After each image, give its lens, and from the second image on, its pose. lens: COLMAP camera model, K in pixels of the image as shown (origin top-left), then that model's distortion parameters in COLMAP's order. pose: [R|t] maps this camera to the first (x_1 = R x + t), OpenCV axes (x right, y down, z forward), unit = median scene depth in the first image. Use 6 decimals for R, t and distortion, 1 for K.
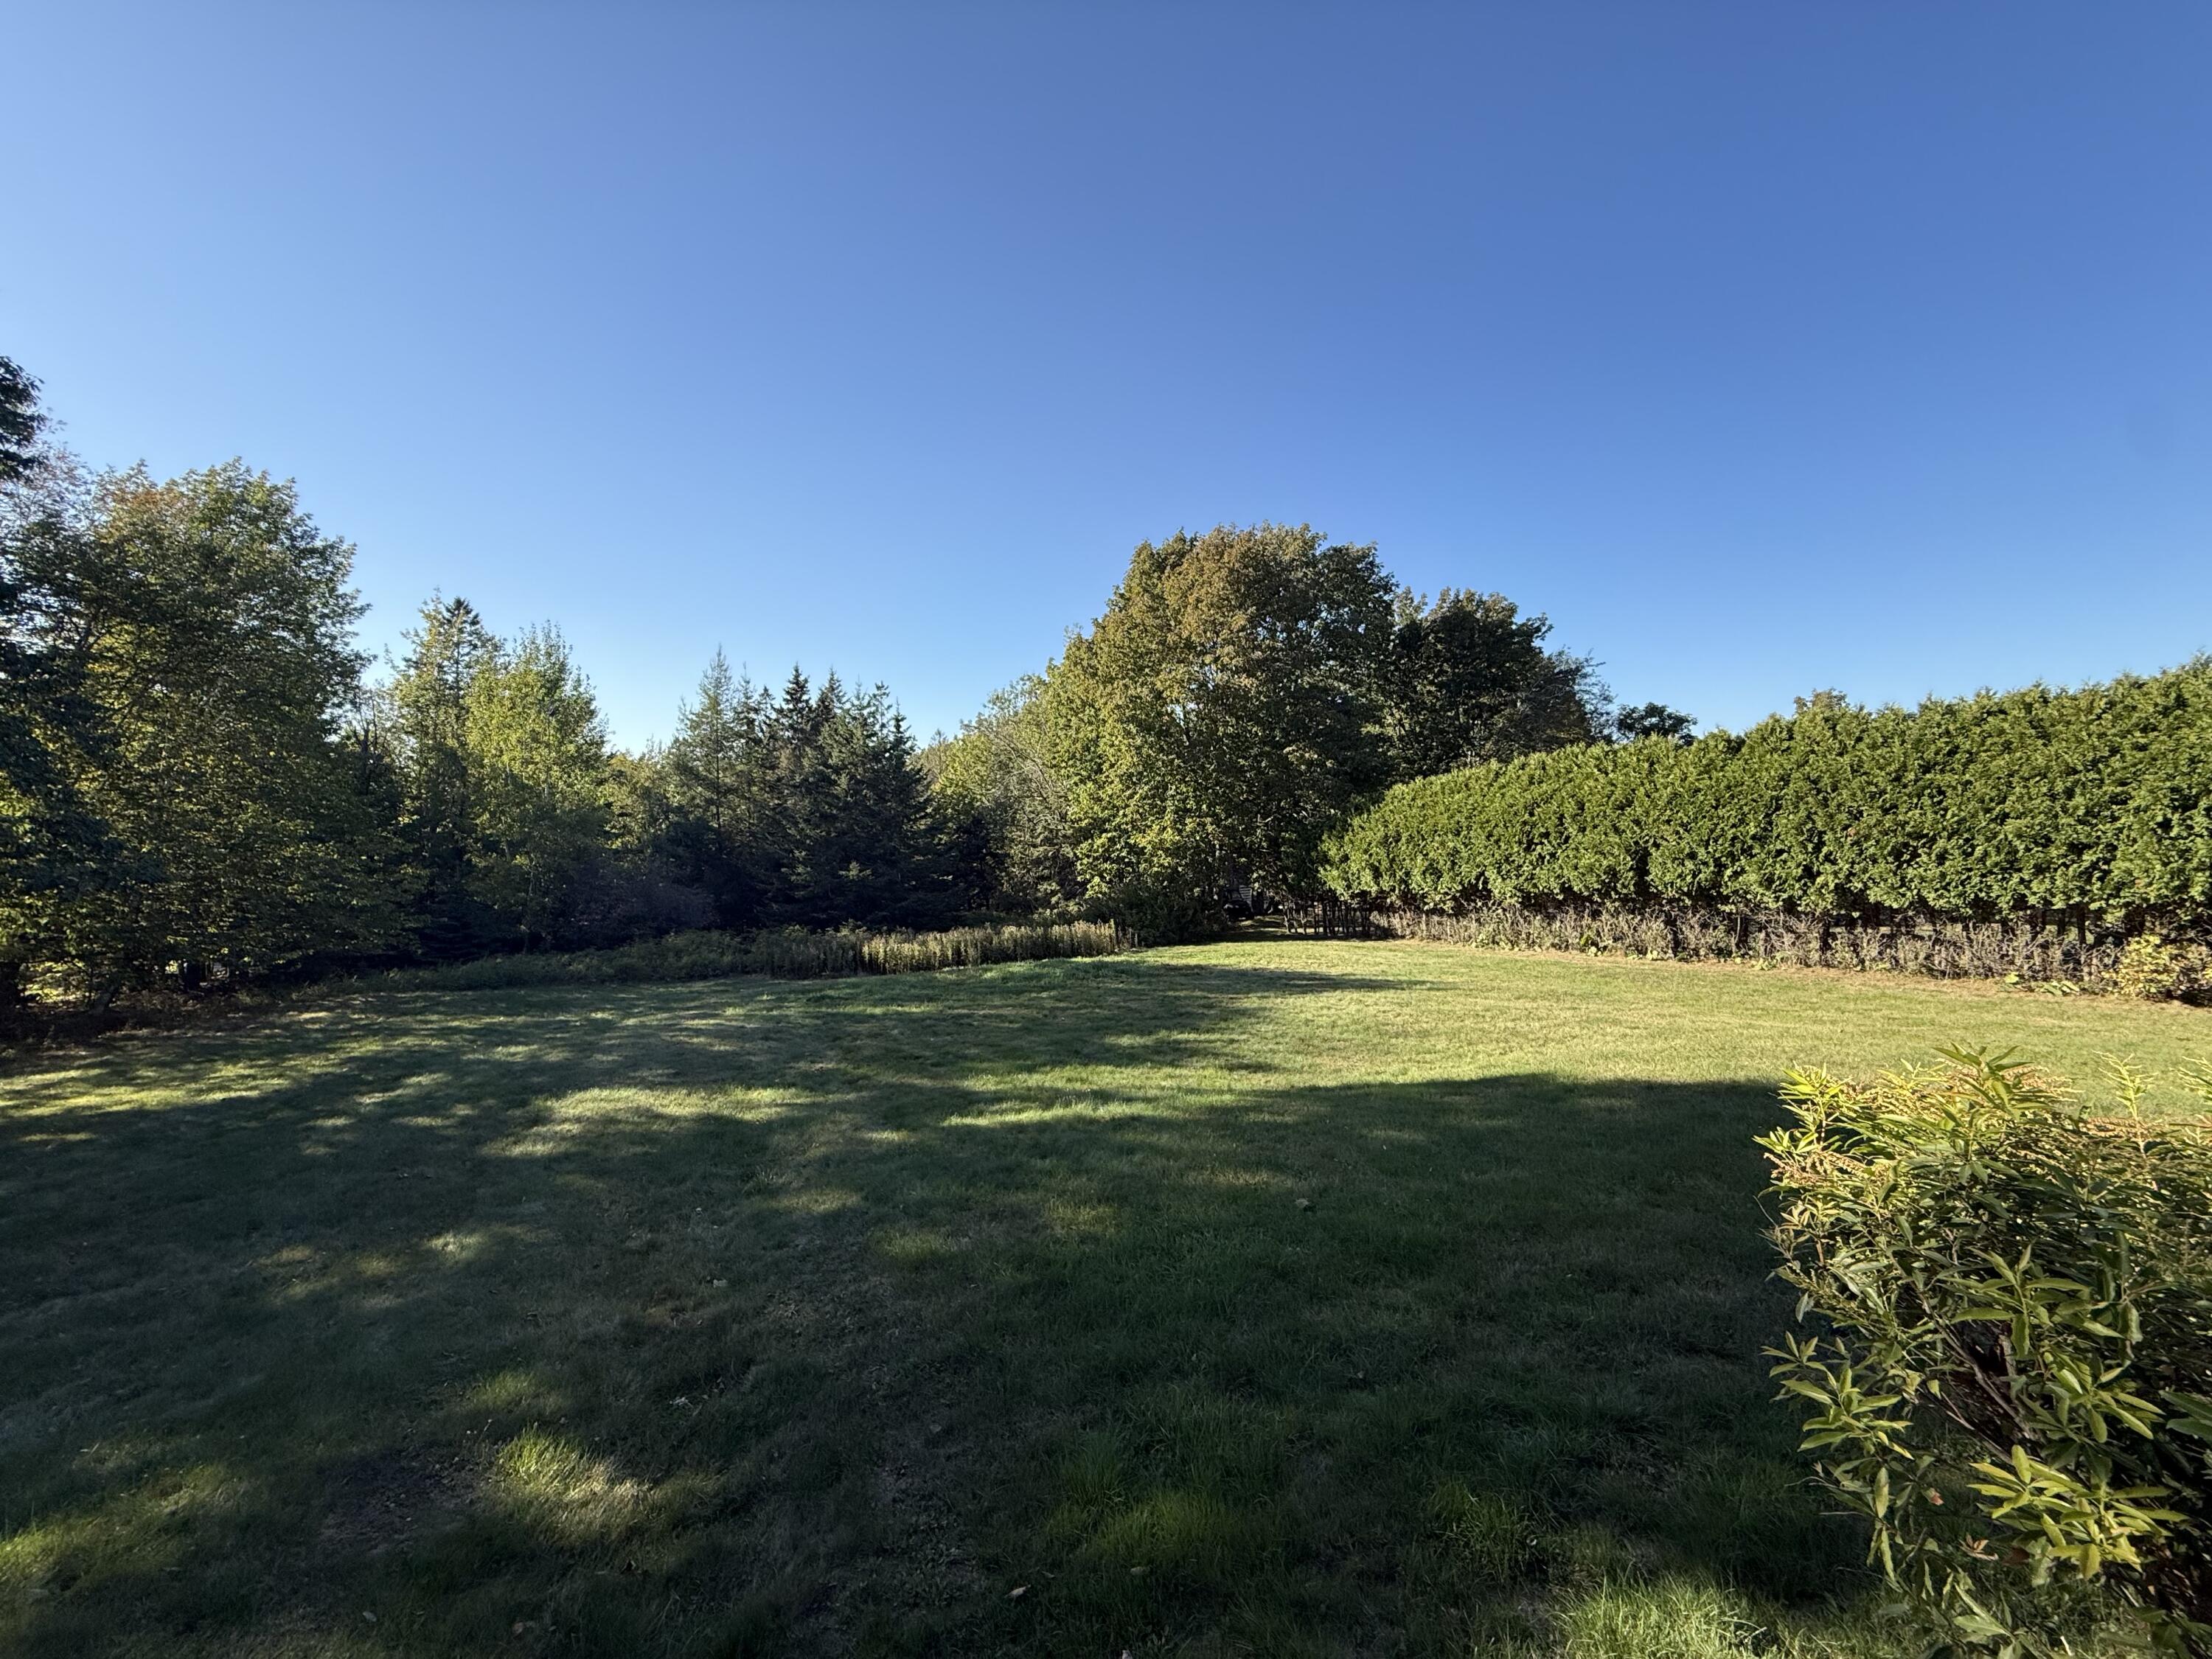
lens RADIAL K [[880.9, 0, 1097.5], [0, 880.9, 829.4], [0, 0, 1]] dist [-0.001531, 0.000642]
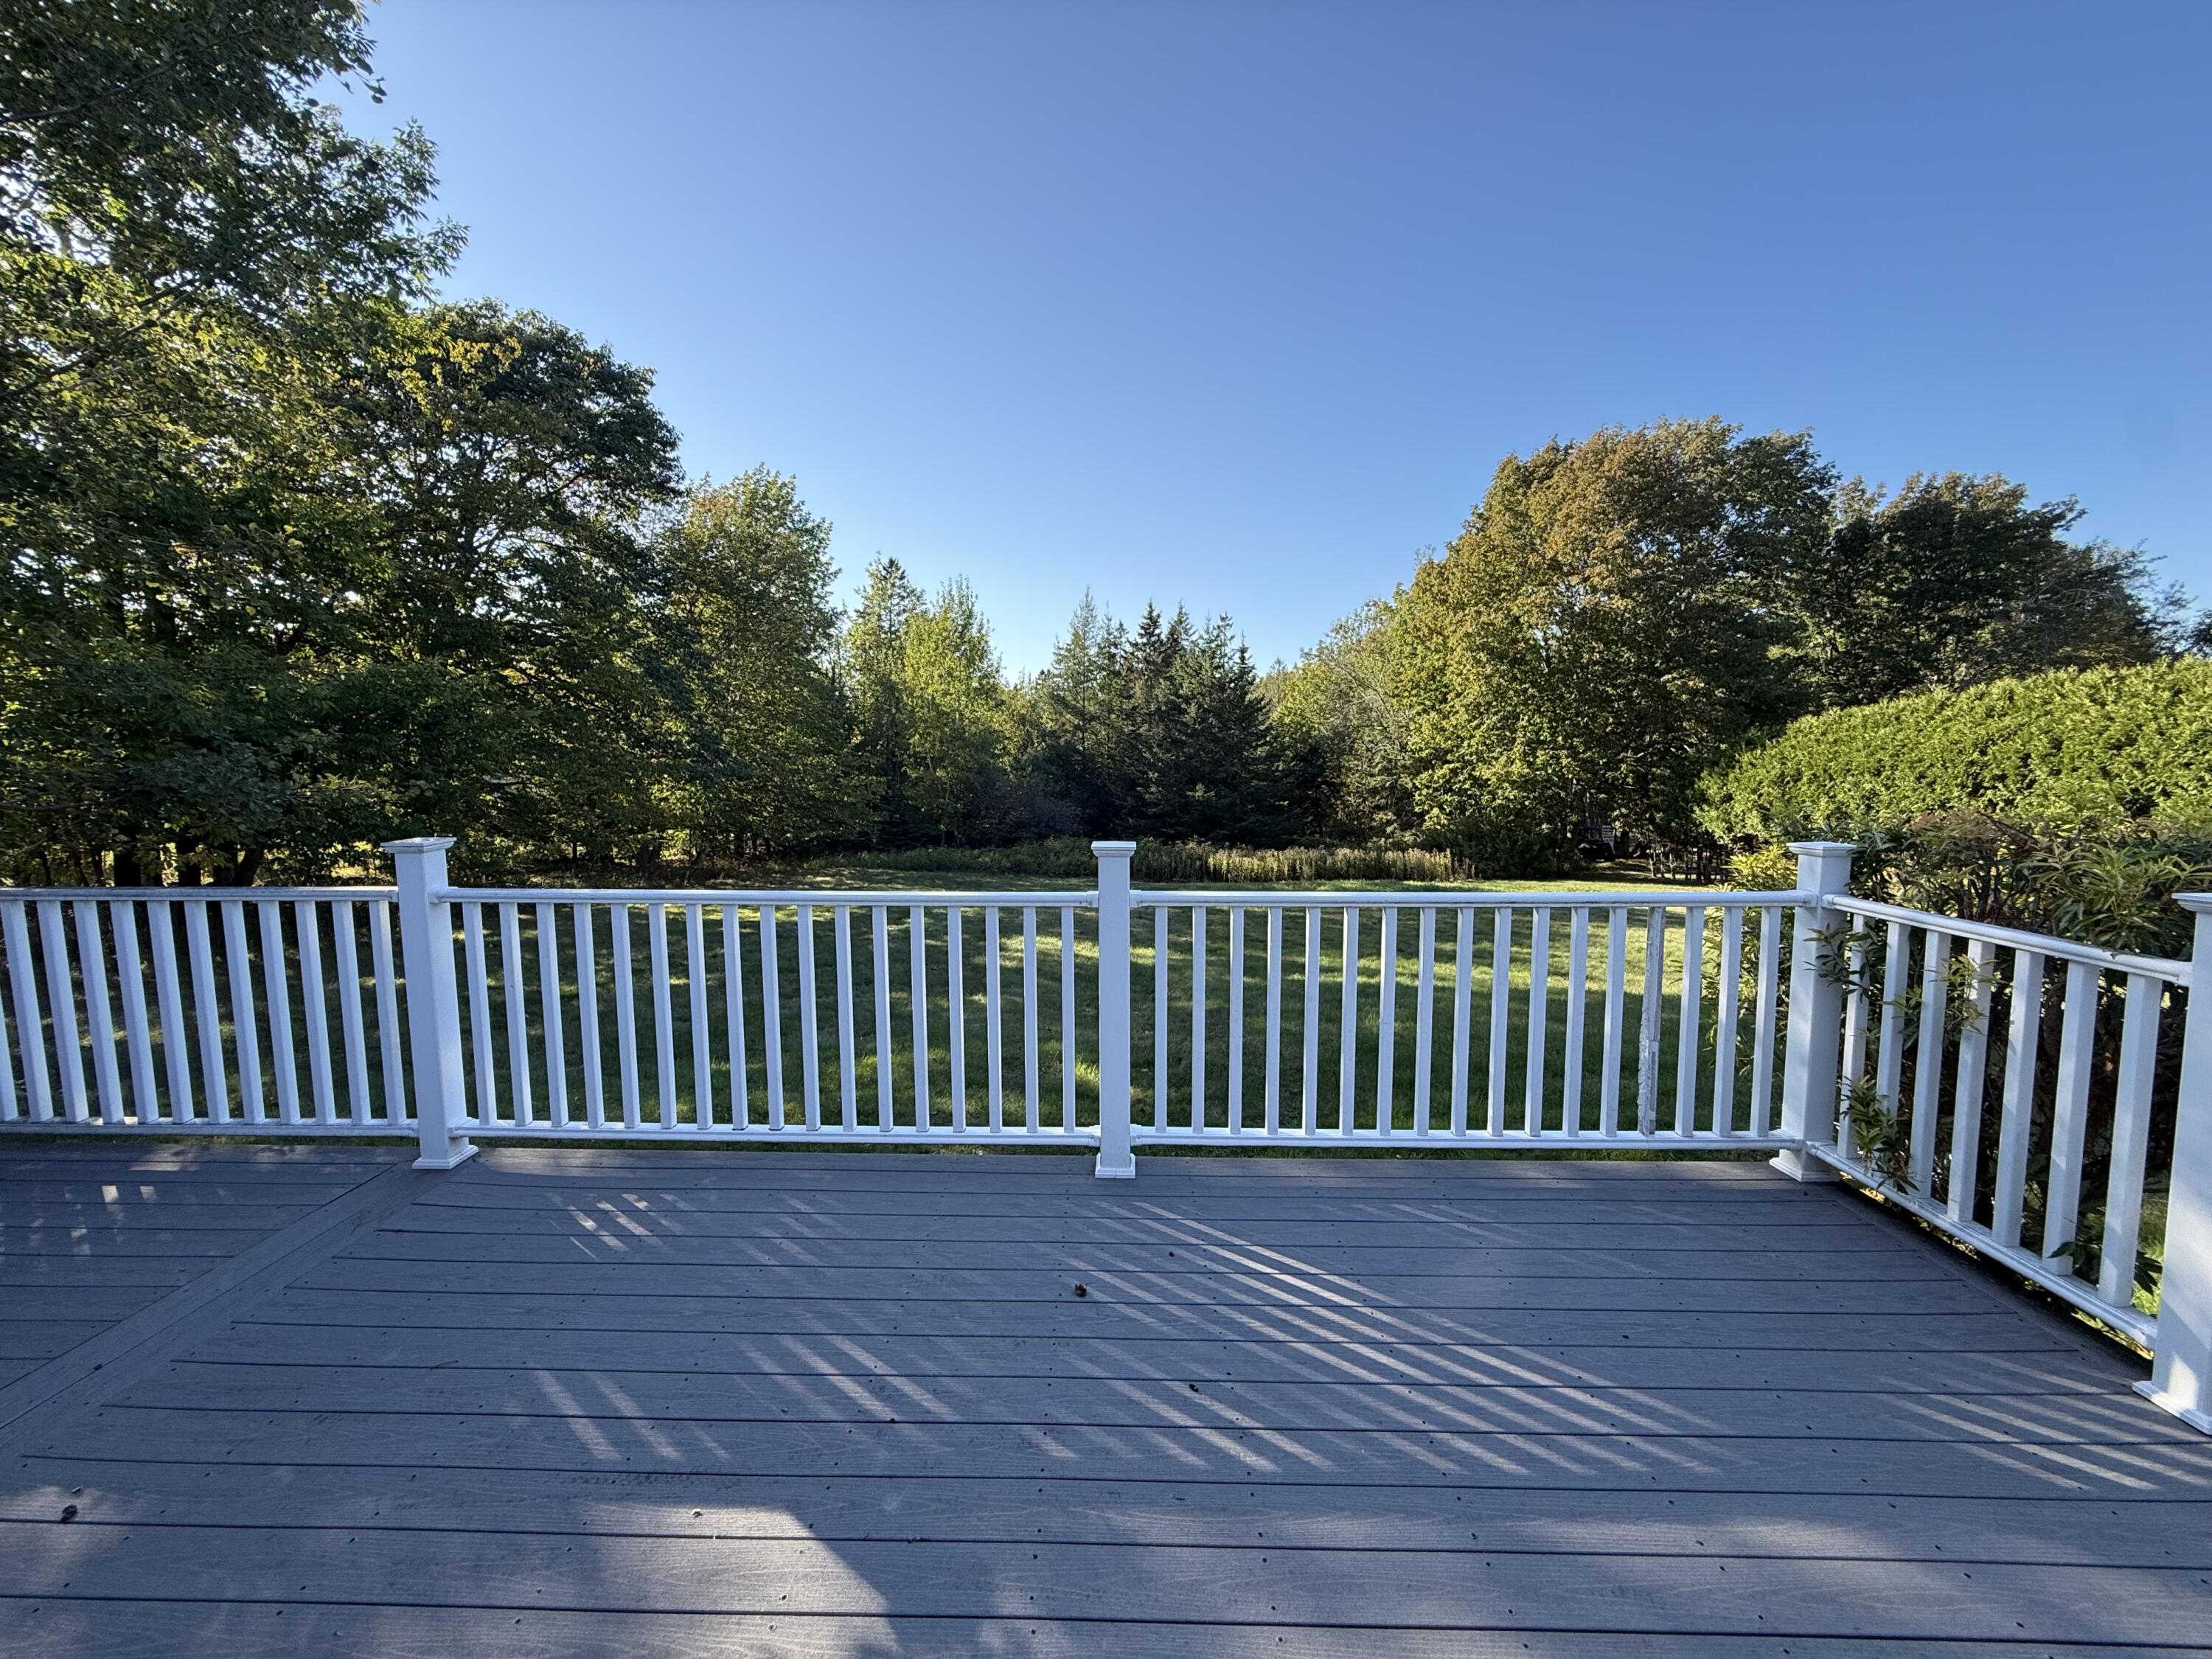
lens RADIAL K [[880.9, 0, 1096.3], [0, 880.9, 830.5], [0, 0, 1]] dist [-0.001531, 0.000642]
pose [[0.930278, 0.053627, -0.362915, 0.007760], [-0.023792, 0.995995, 0.086188, 0.004066], [0.366084, -0.071544, 0.927828, -0.098254]]
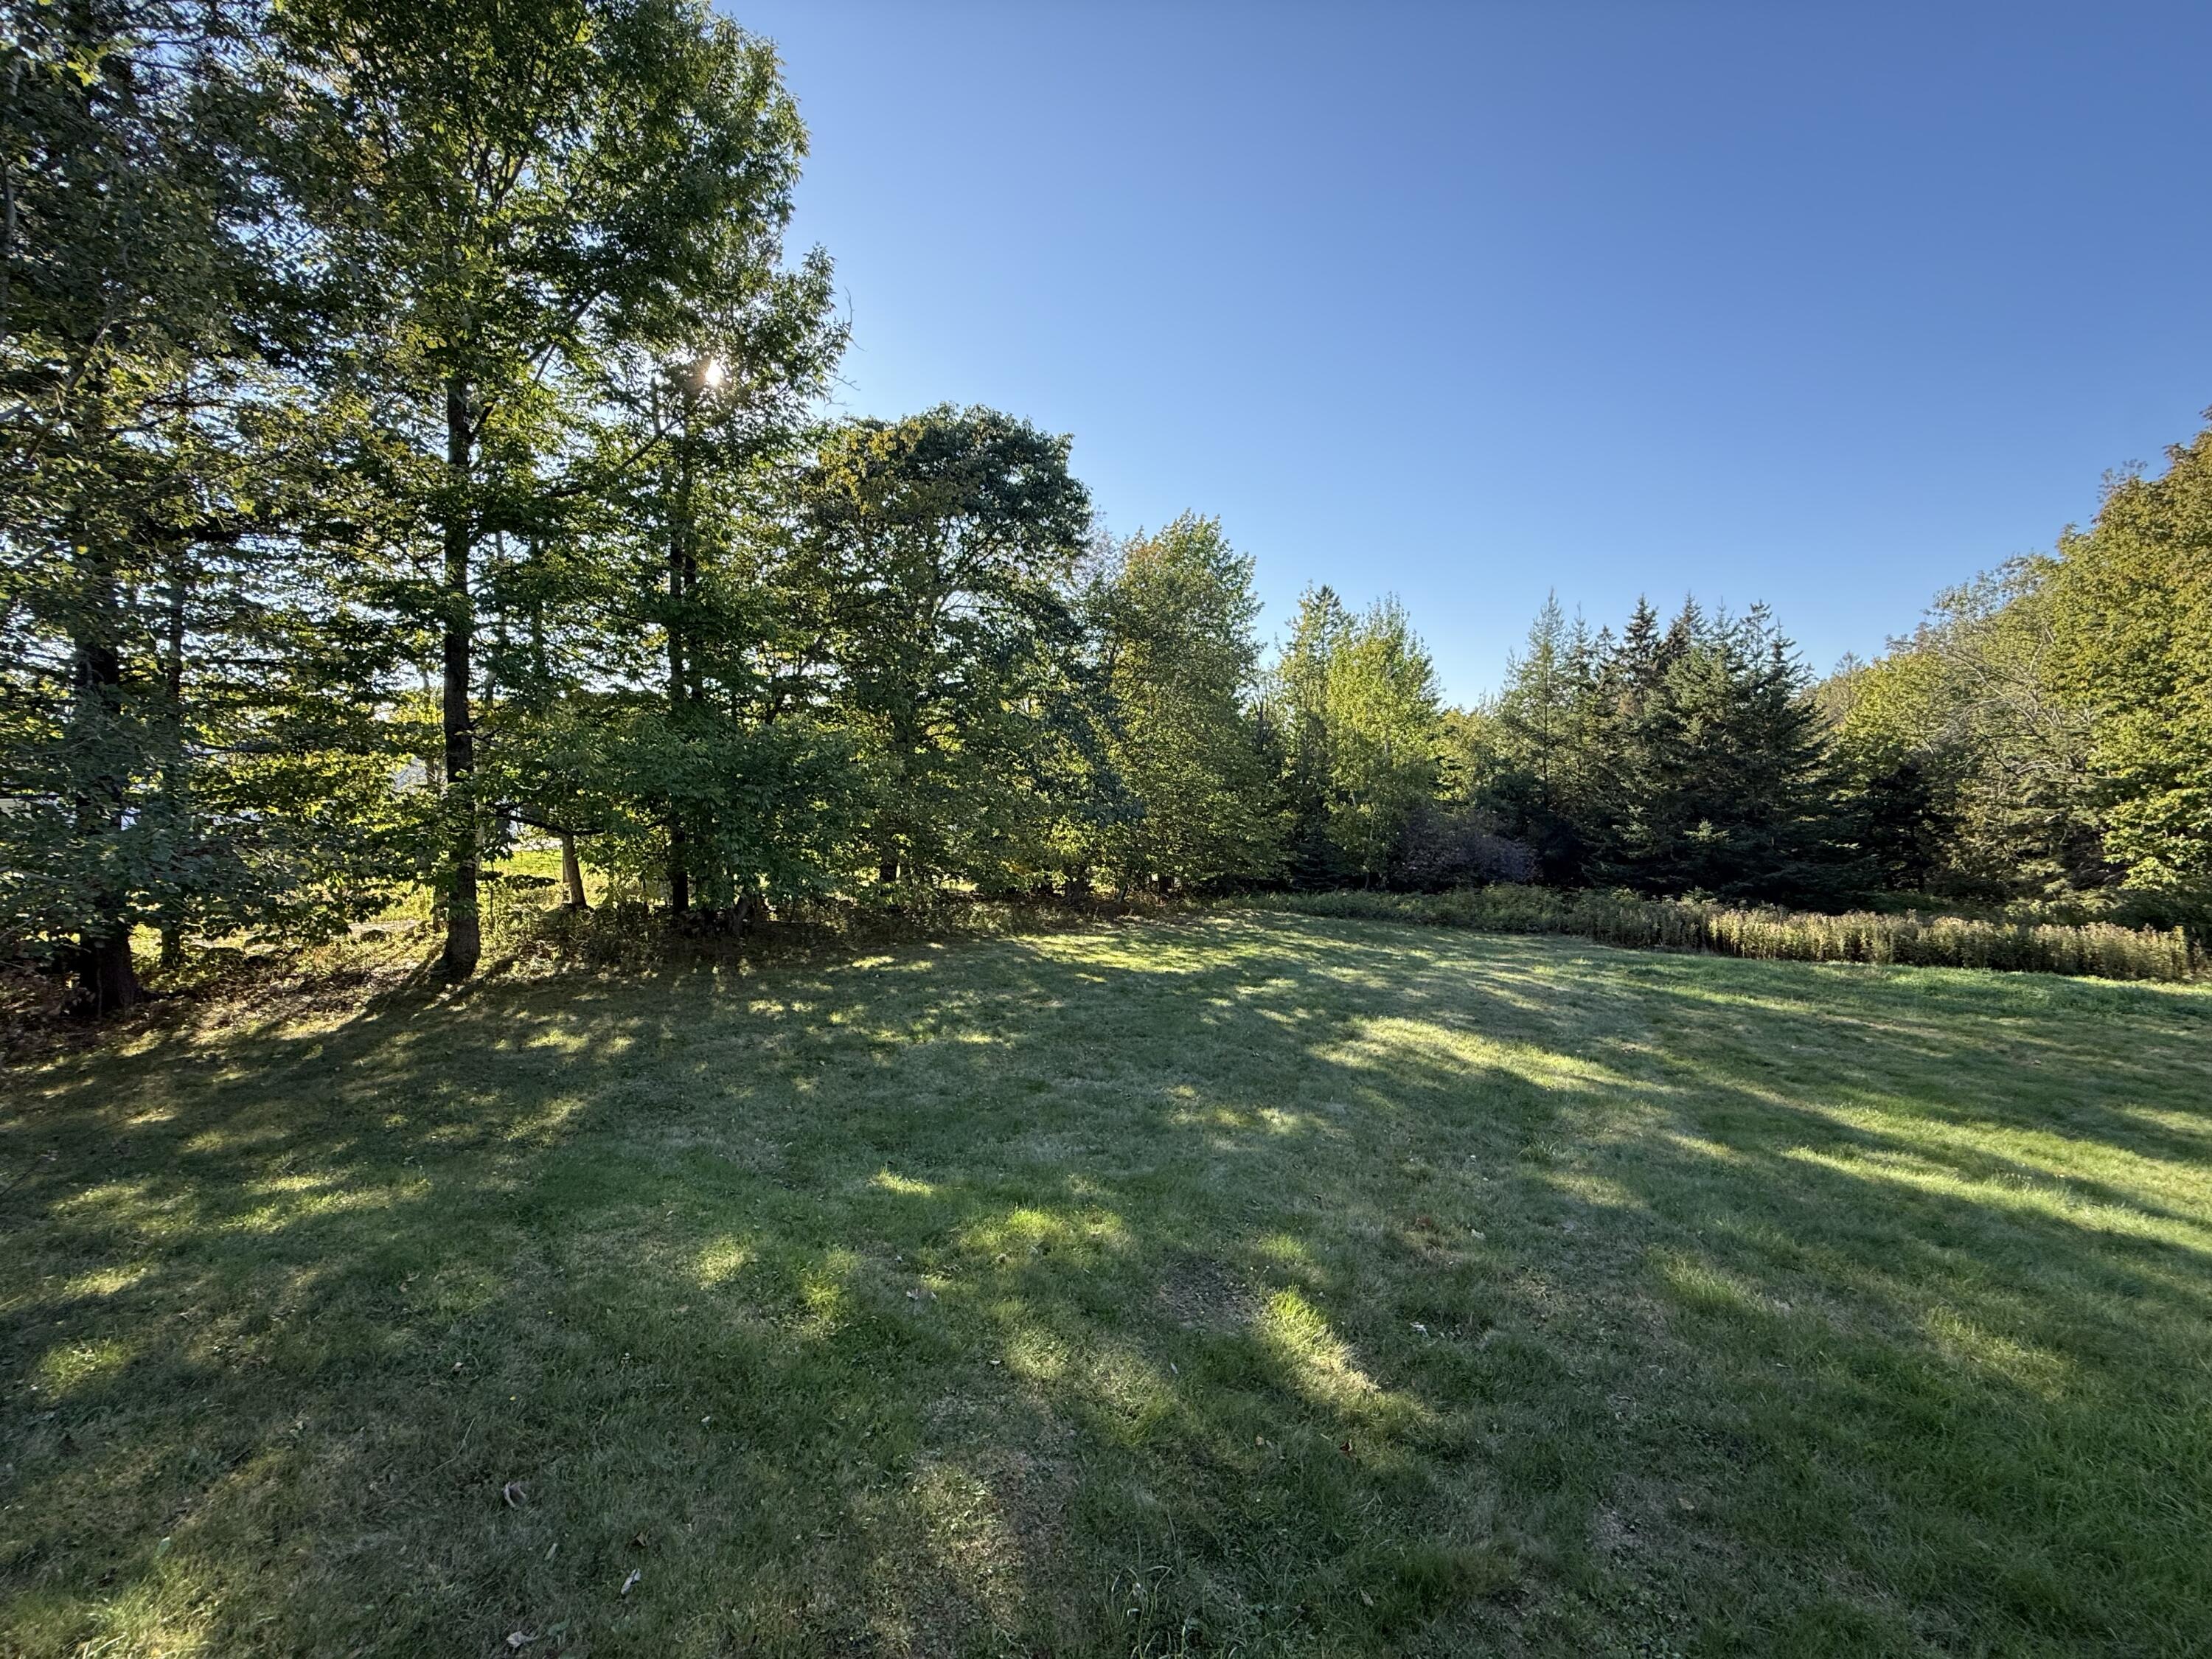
lens RADIAL K [[880.9, 0, 1096.7], [0, 880.9, 828.9], [0, 0, 1]] dist [-0.001531, 0.000642]
pose [[0.633985, 0.042756, -0.772162, 0.010244], [-0.001775, 0.998548, 0.053834, 0.000095], [0.773343, -0.032759, 0.633141, 0.008758]]
